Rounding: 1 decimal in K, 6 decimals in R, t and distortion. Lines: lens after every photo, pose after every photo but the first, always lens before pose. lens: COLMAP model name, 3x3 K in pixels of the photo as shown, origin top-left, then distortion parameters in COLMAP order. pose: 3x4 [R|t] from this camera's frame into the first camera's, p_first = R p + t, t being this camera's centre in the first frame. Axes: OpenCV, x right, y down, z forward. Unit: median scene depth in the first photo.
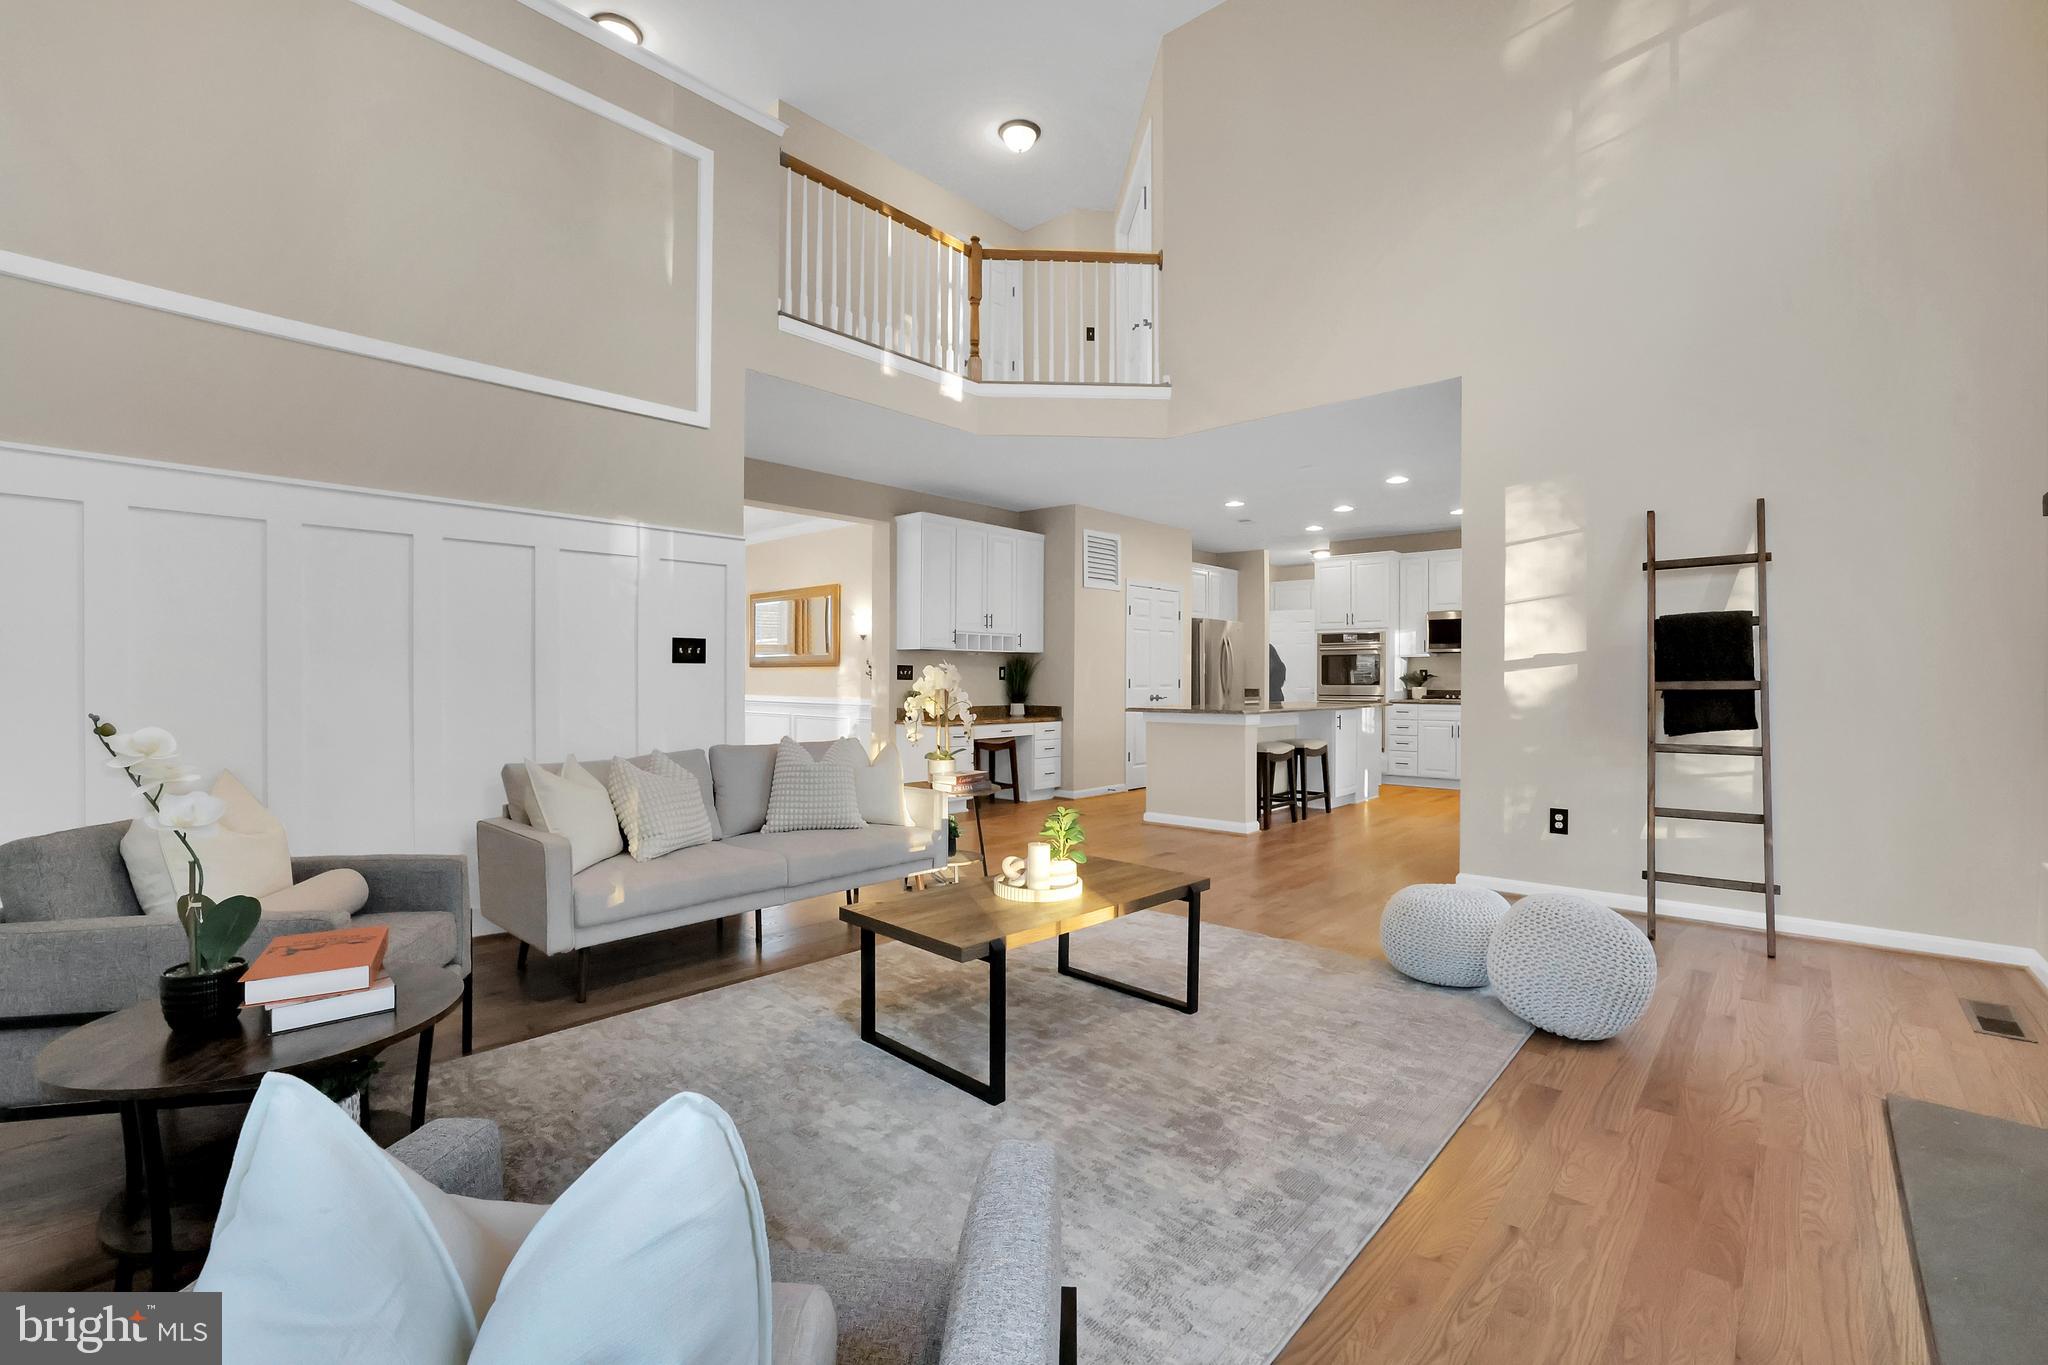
lens RADIAL K [[882.3, 0, 1024.0], [0, 882.3, 682.5], [0, 0, 1]] dist [-0.049825, 0.018623]
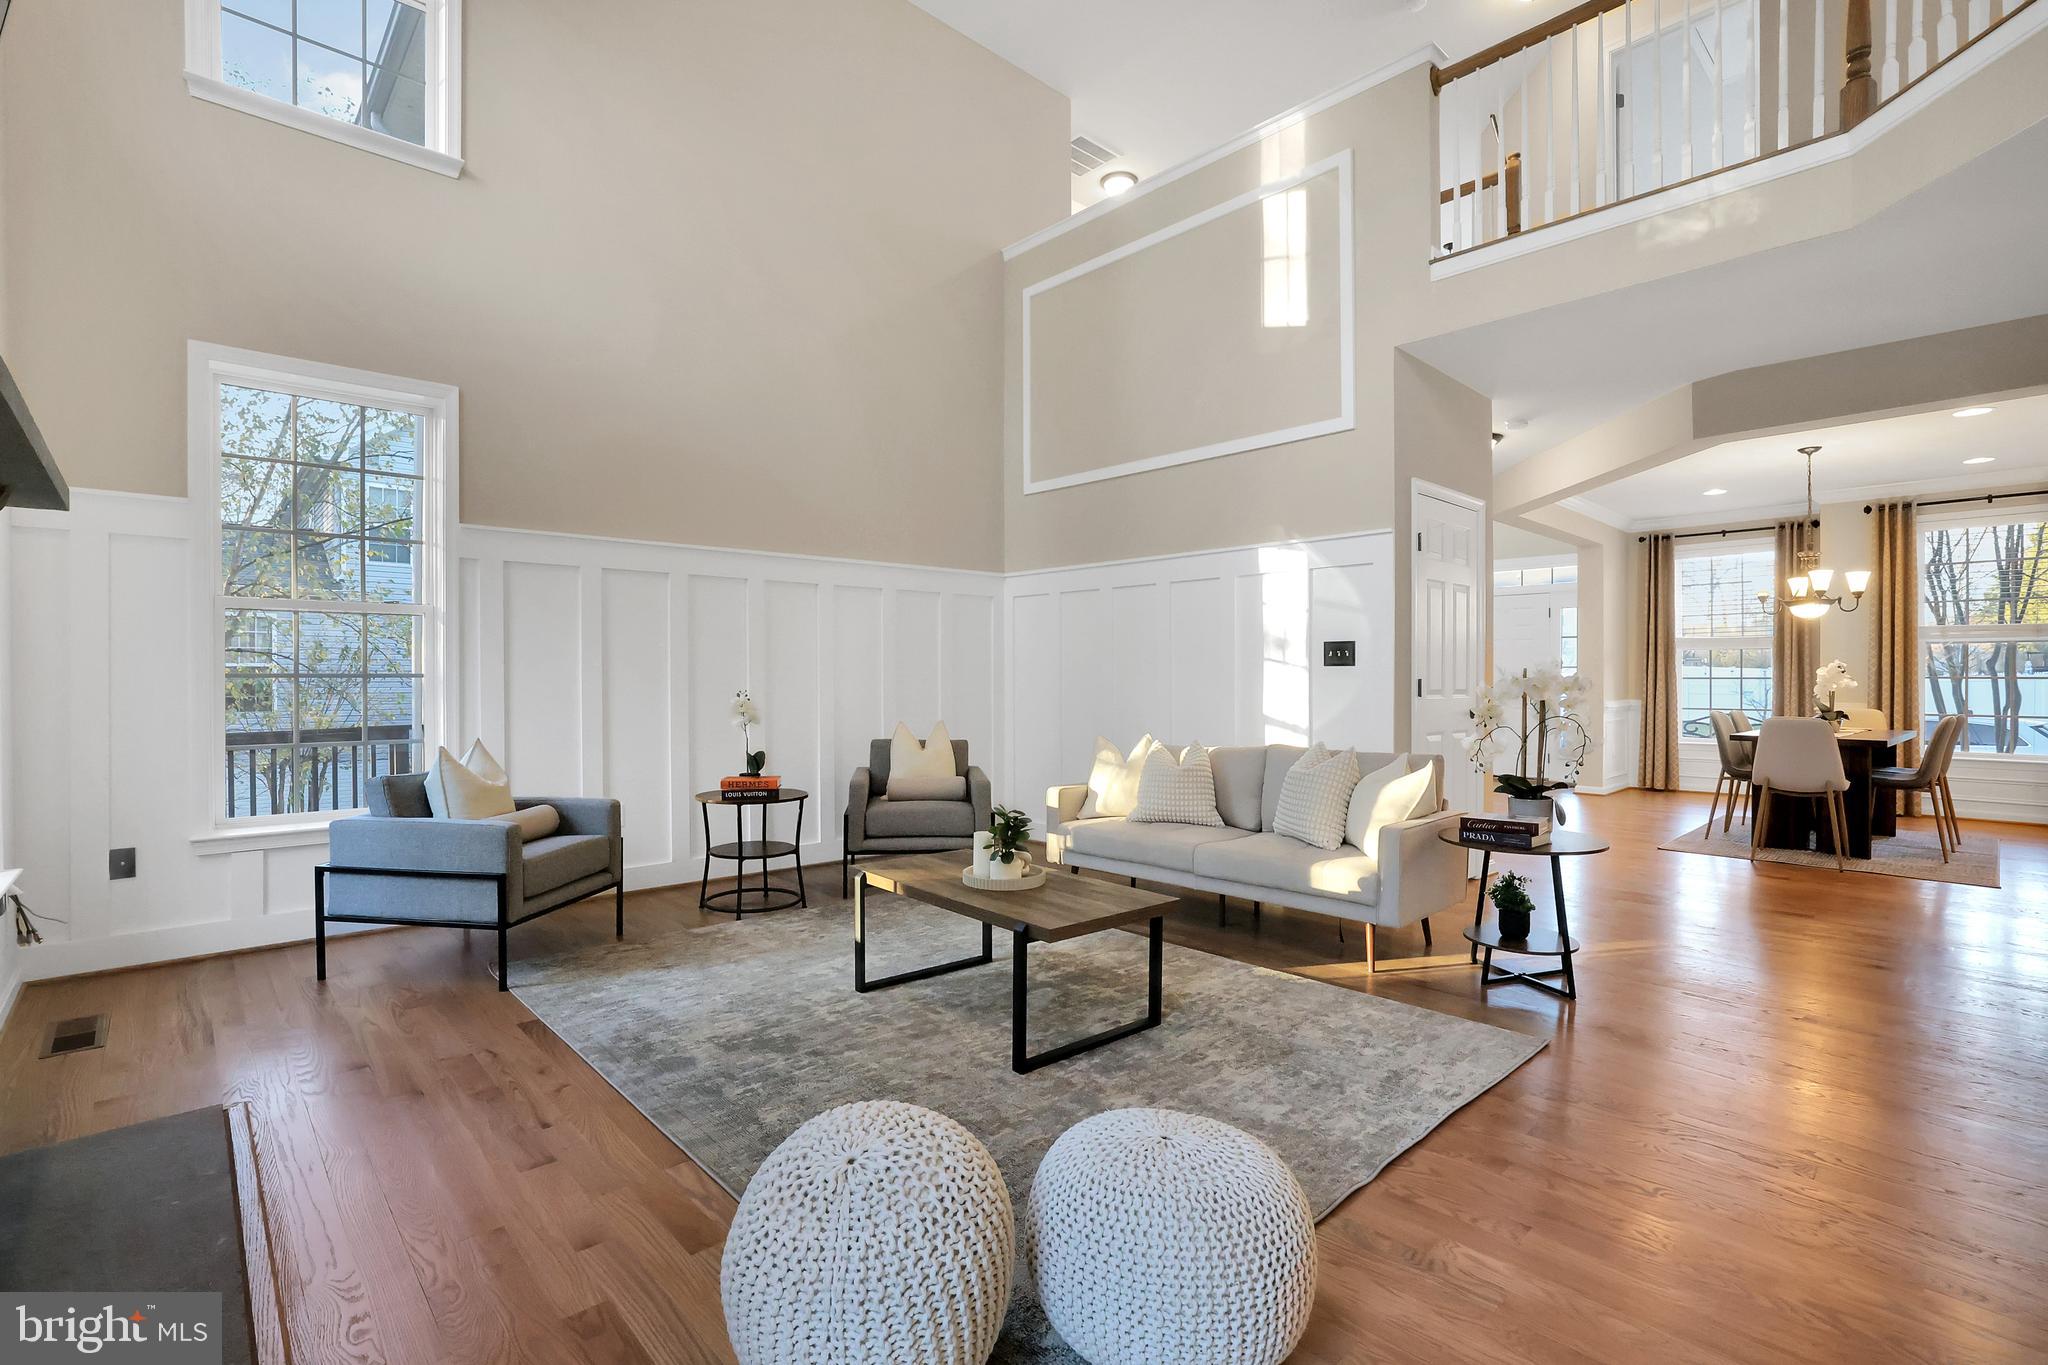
lens RADIAL K [[935.0, 0, 997.0], [0, 935.0, 680.0], [0, 0, 1]] dist [-0.040236, 0.023371]
pose [[-0.101803, 0.000042, -0.994805, 0.440159], [-0.009249, 0.999957, 0.000989, -0.002041], [0.994762, 0.009301, -0.101798, 0.429651]]
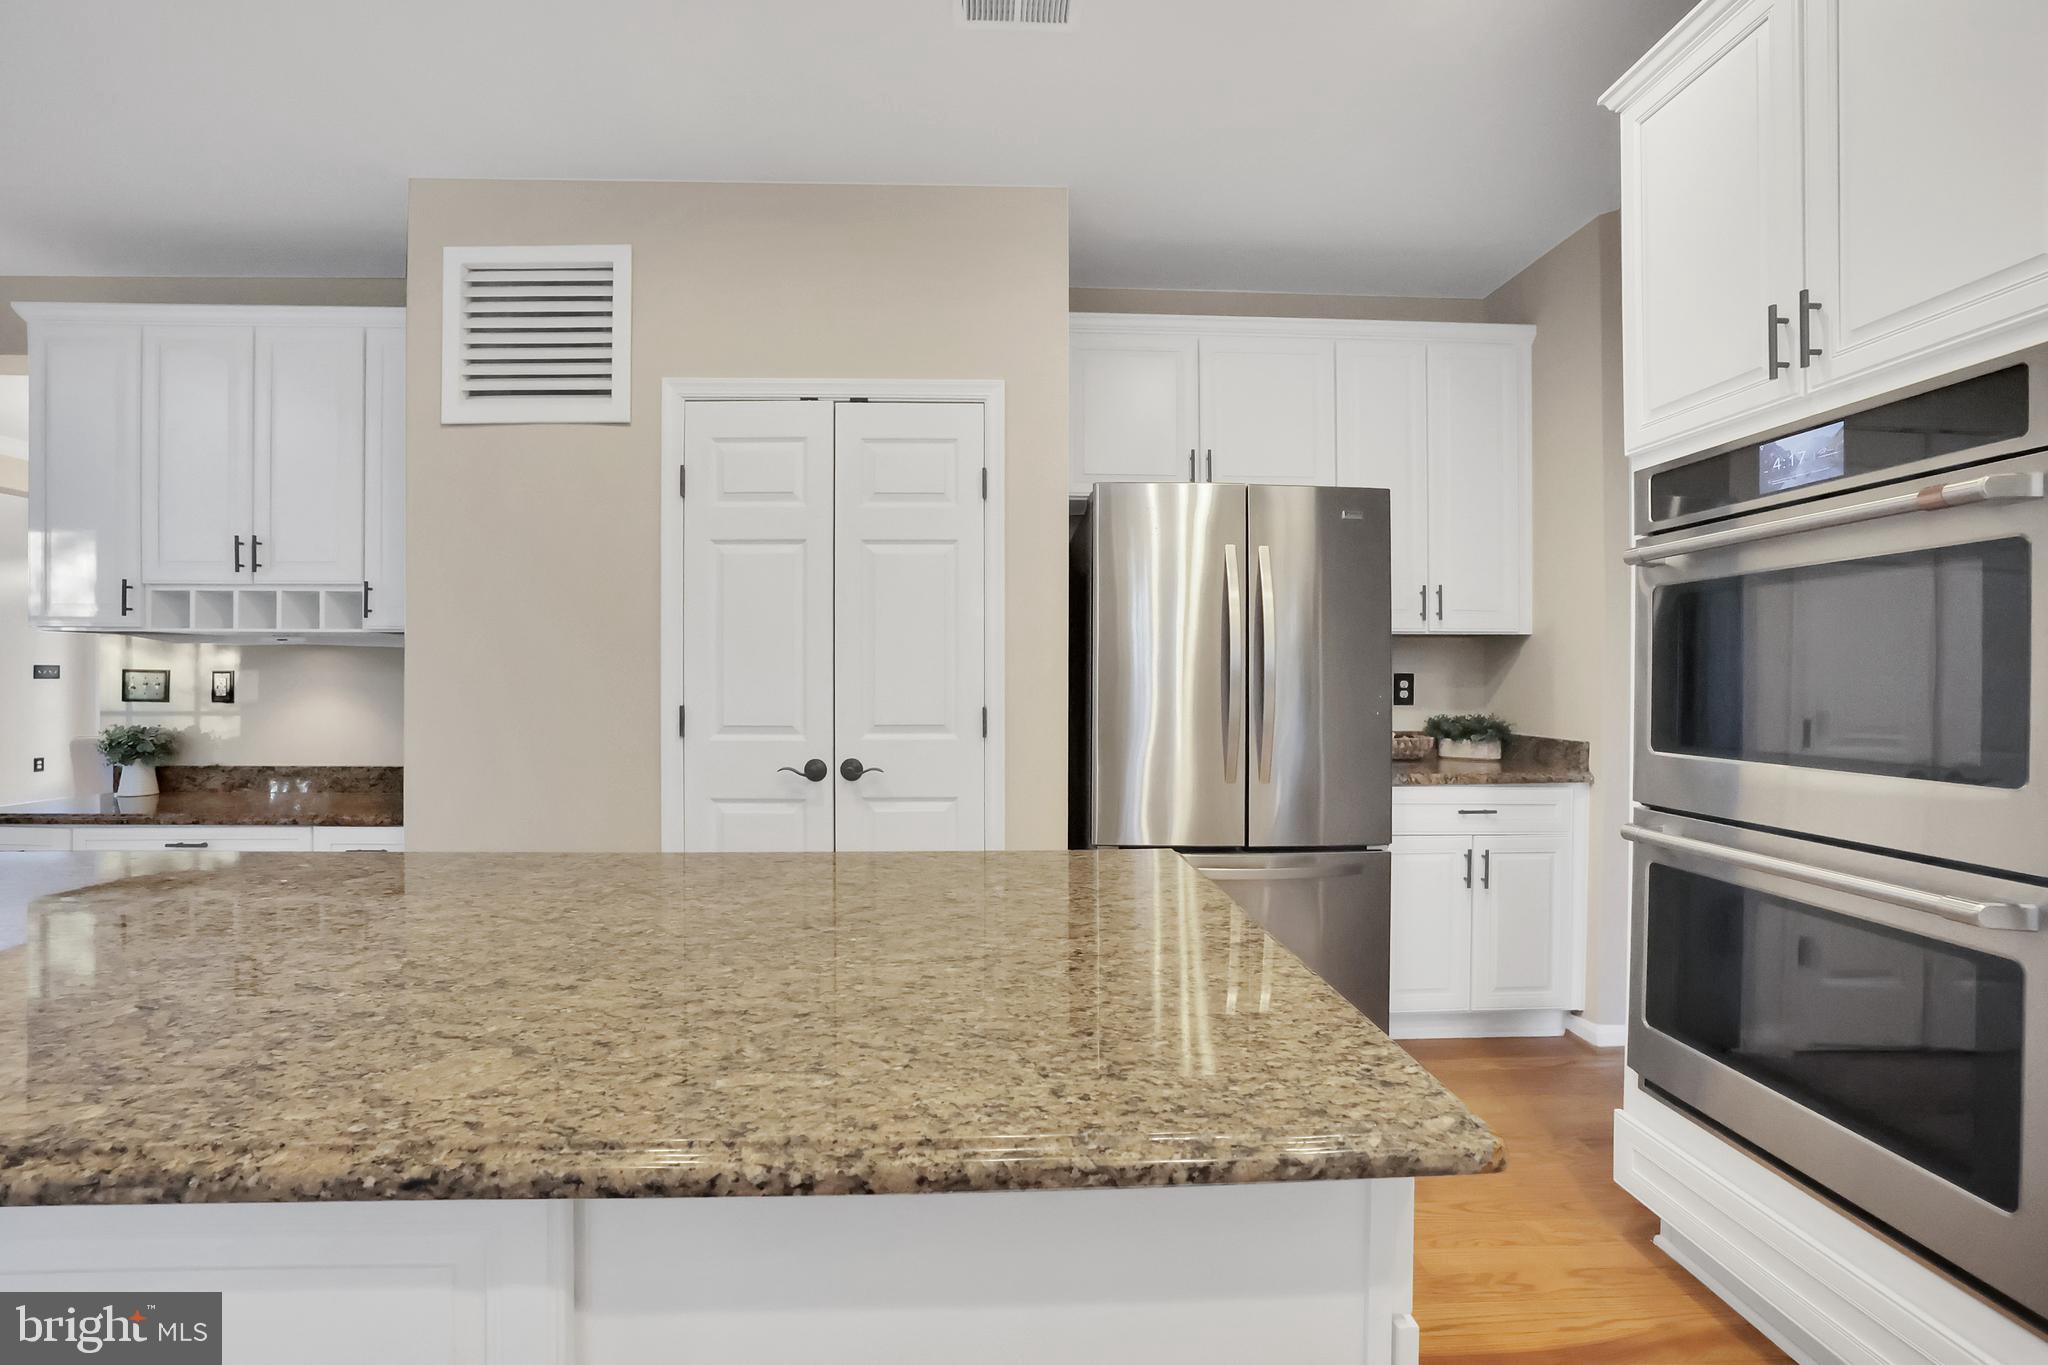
lens RADIAL K [[882.3, 0, 1024.0], [0, 882.3, 682.5], [0, 0, 1]] dist [-0.049825, 0.018623]
pose [[0.705183, -0.000272, -0.709025, 0.502415], [-0.004527, 0.999978, -0.004886, -0.013355], [0.709011, 0.006655, 0.705166, 1.044888]]
